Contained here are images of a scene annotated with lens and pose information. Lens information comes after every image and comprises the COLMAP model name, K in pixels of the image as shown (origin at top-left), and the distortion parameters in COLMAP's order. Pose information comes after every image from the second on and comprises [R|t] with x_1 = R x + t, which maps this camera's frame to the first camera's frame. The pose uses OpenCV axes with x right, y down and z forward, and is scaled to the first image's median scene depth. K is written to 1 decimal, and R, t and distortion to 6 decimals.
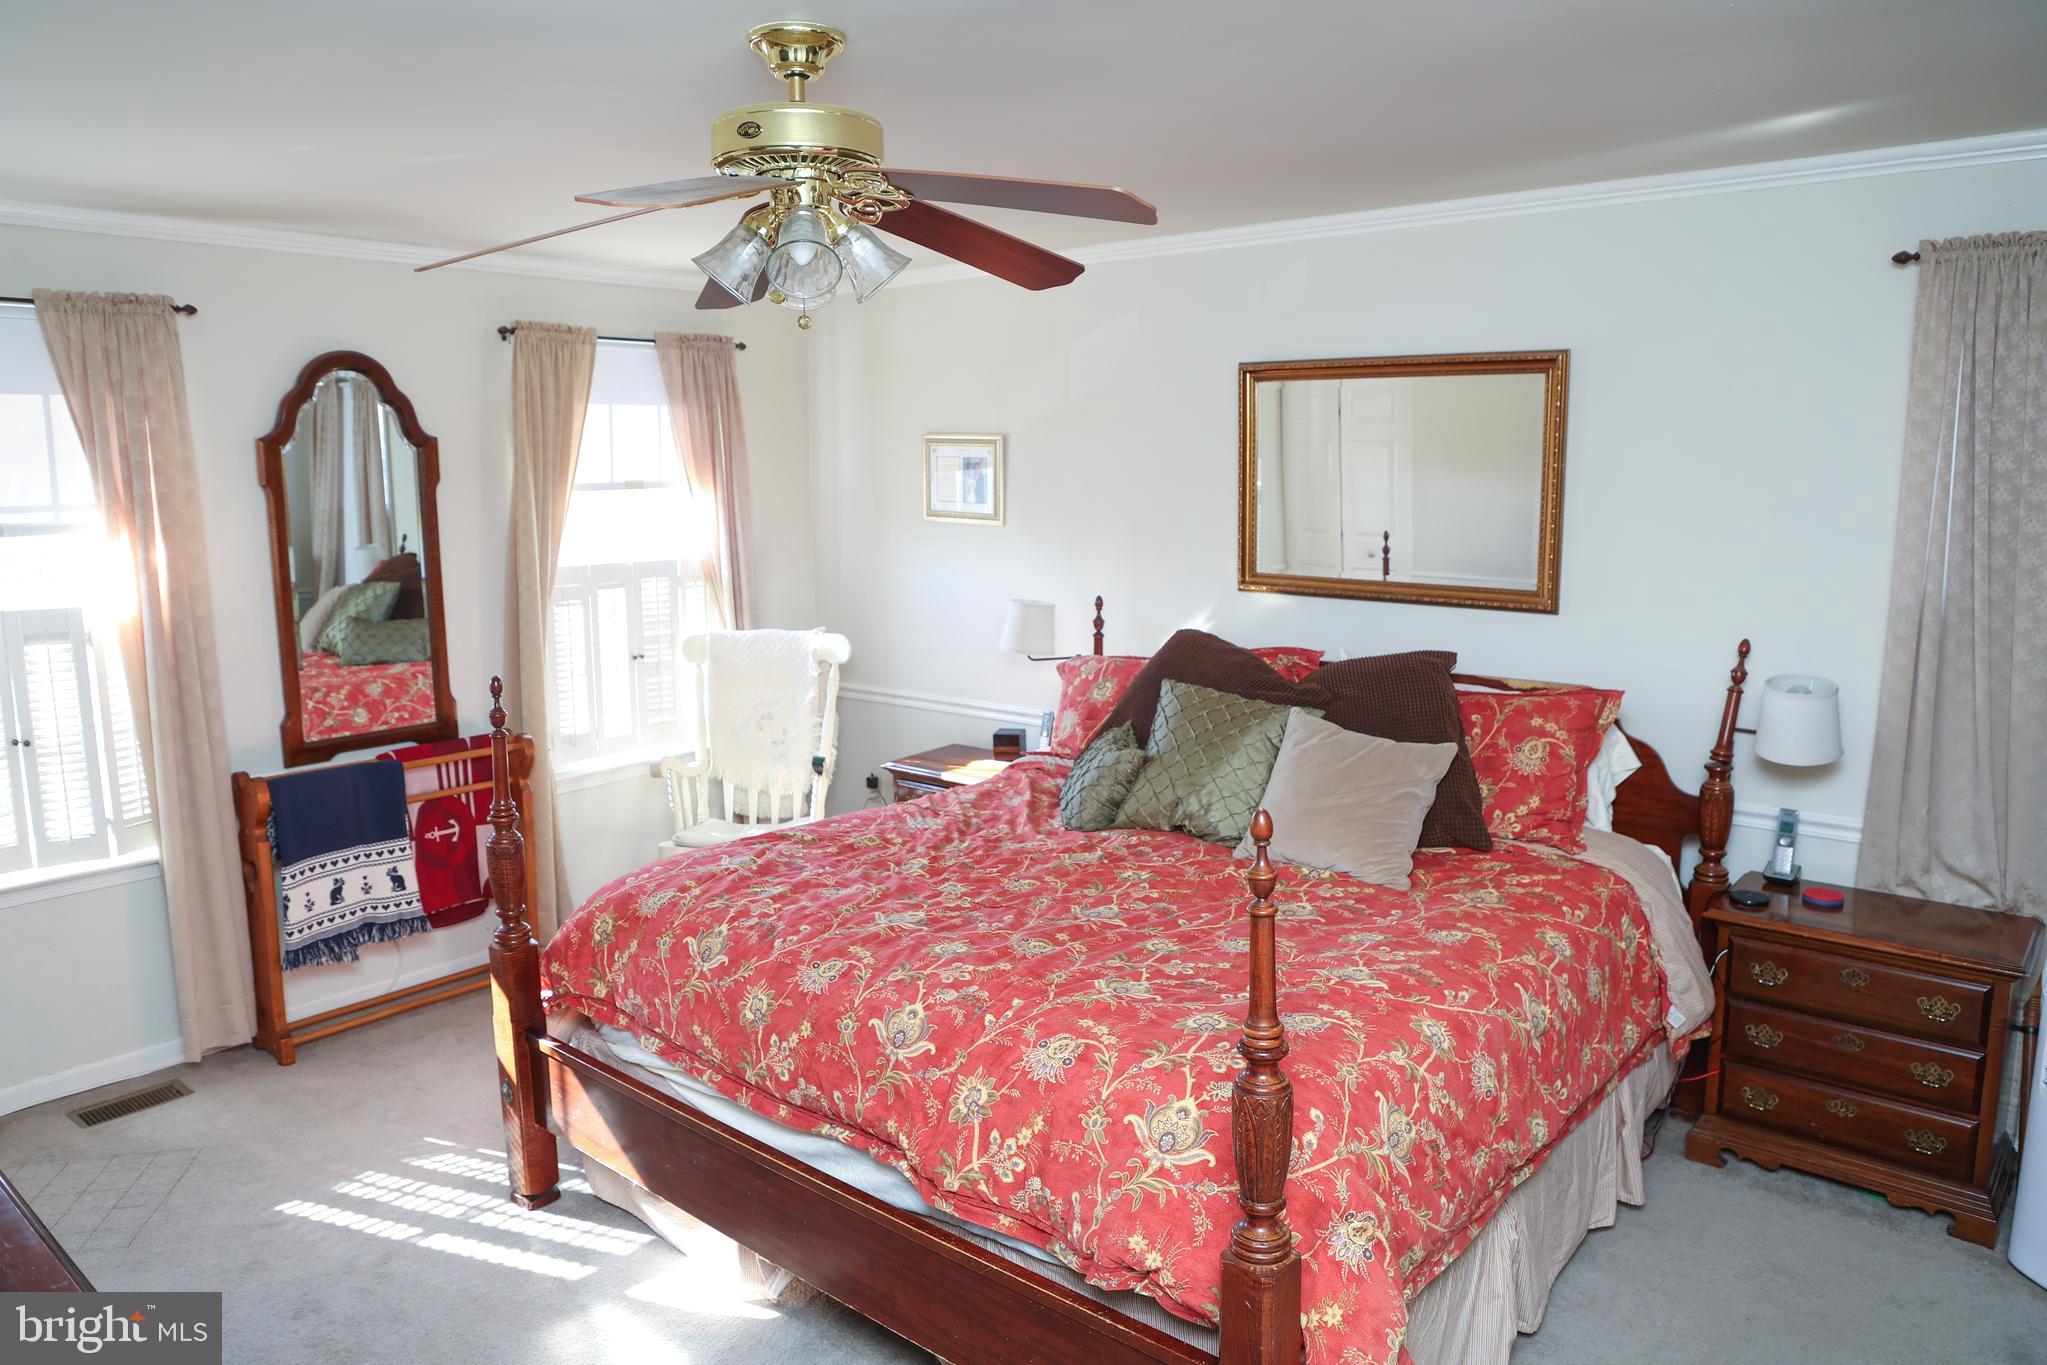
lens RADIAL K [[1406.9, 0, 1005.5], [0, 1406.9, 674.8], [0, 0, 1]] dist [-0.074929, 0.038879]
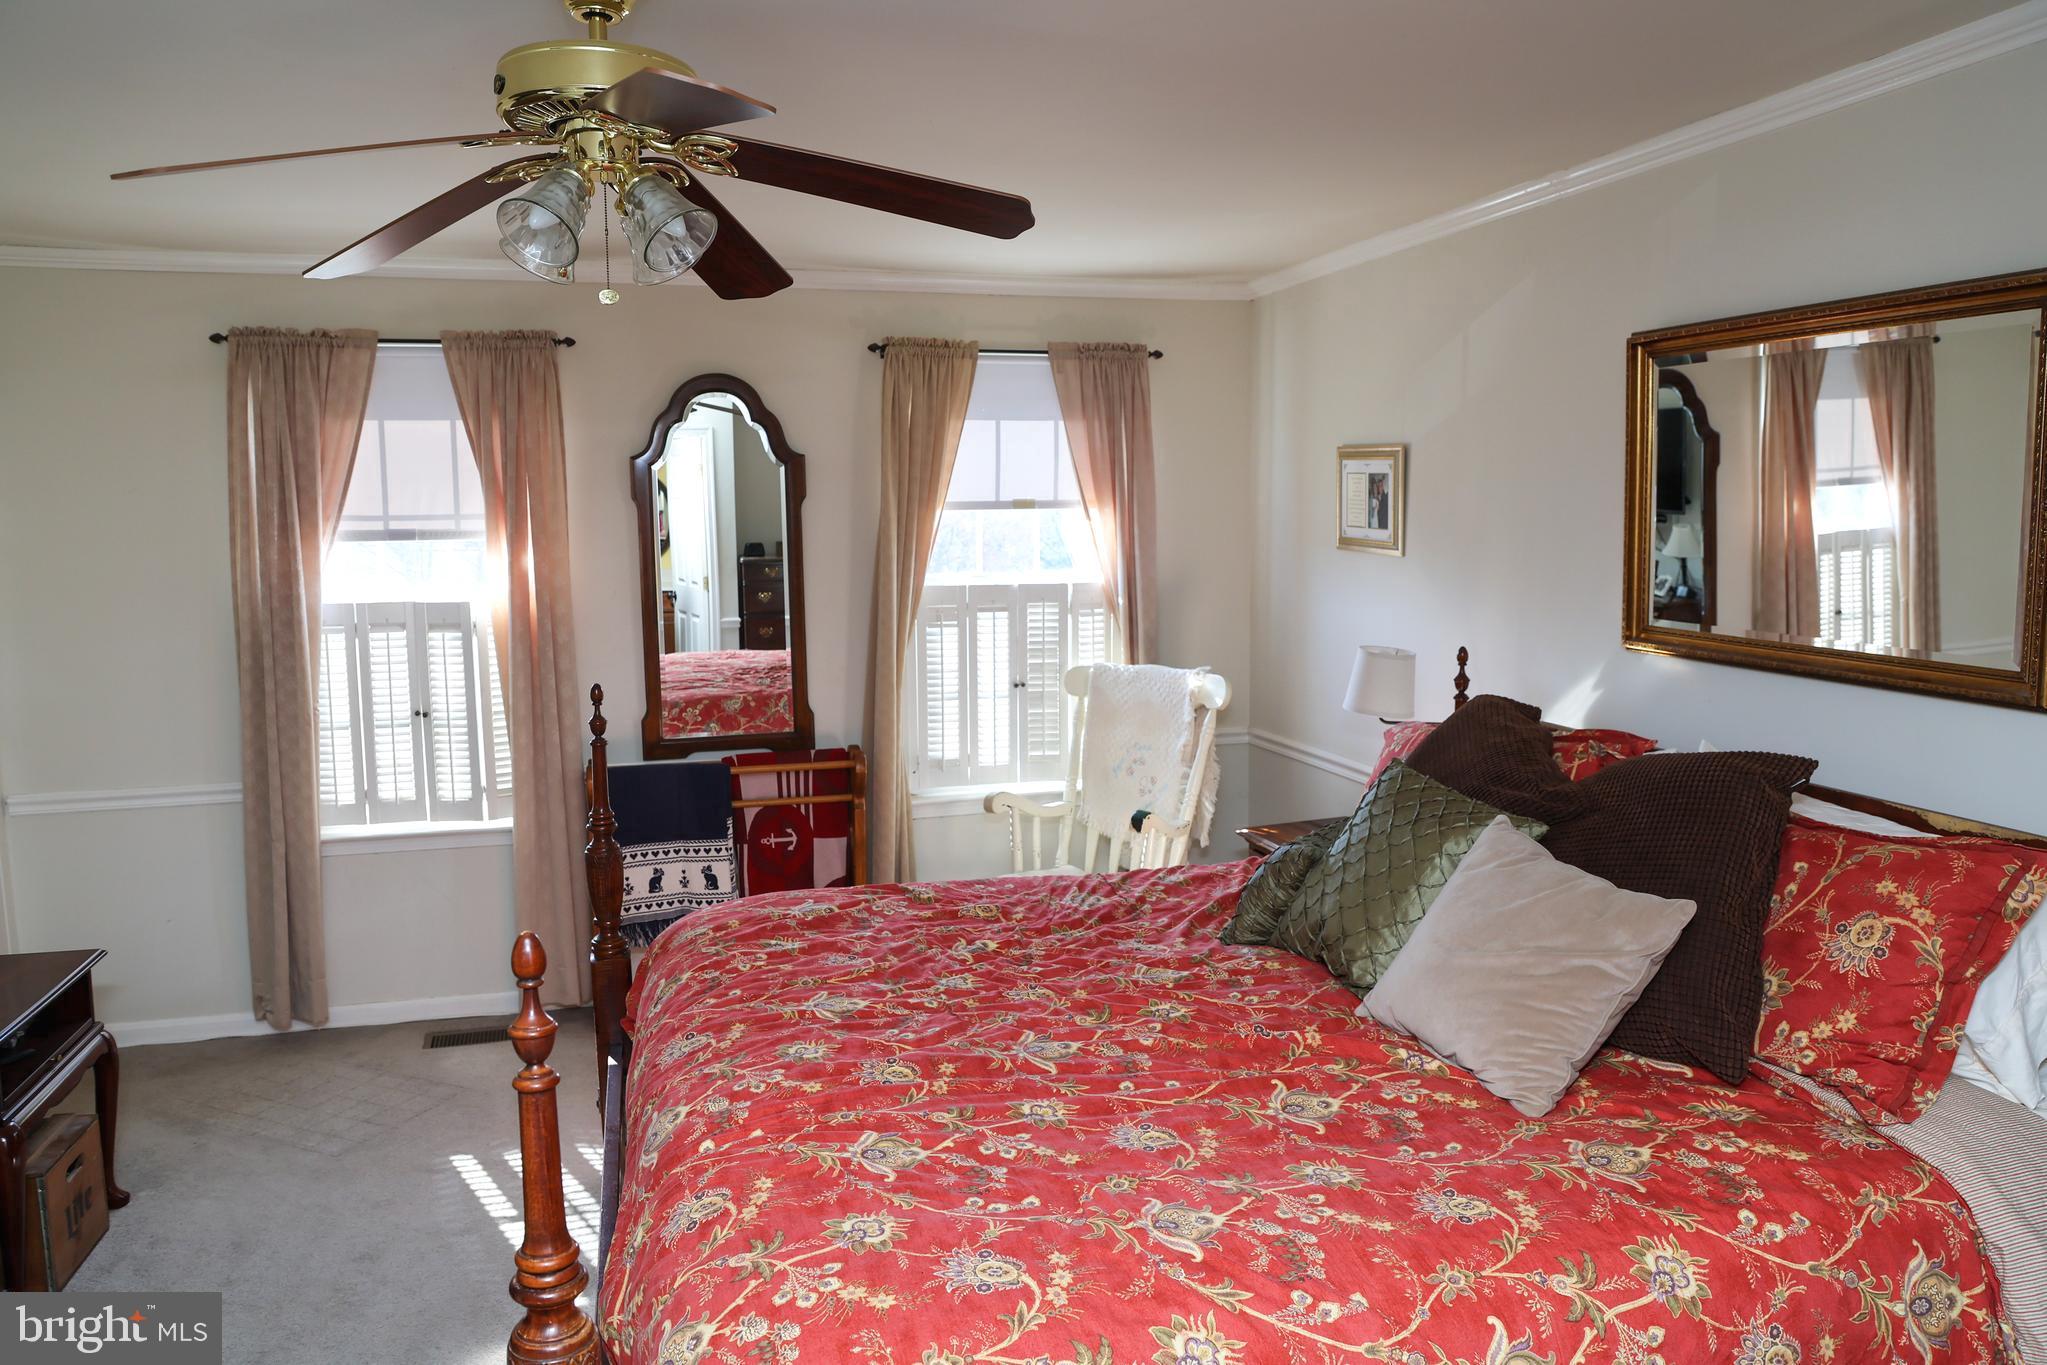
lens RADIAL K [[1406.9, 0, 1005.5], [0, 1406.9, 674.8], [0, 0, 1]] dist [-0.074929, 0.038879]
pose [[0.825383, 0.066991, -0.560584, 0.391491], [-0.082779, 0.996564, -0.002790, -0.023801], [0.558471, 0.048708, 0.828093, 0.299998]]
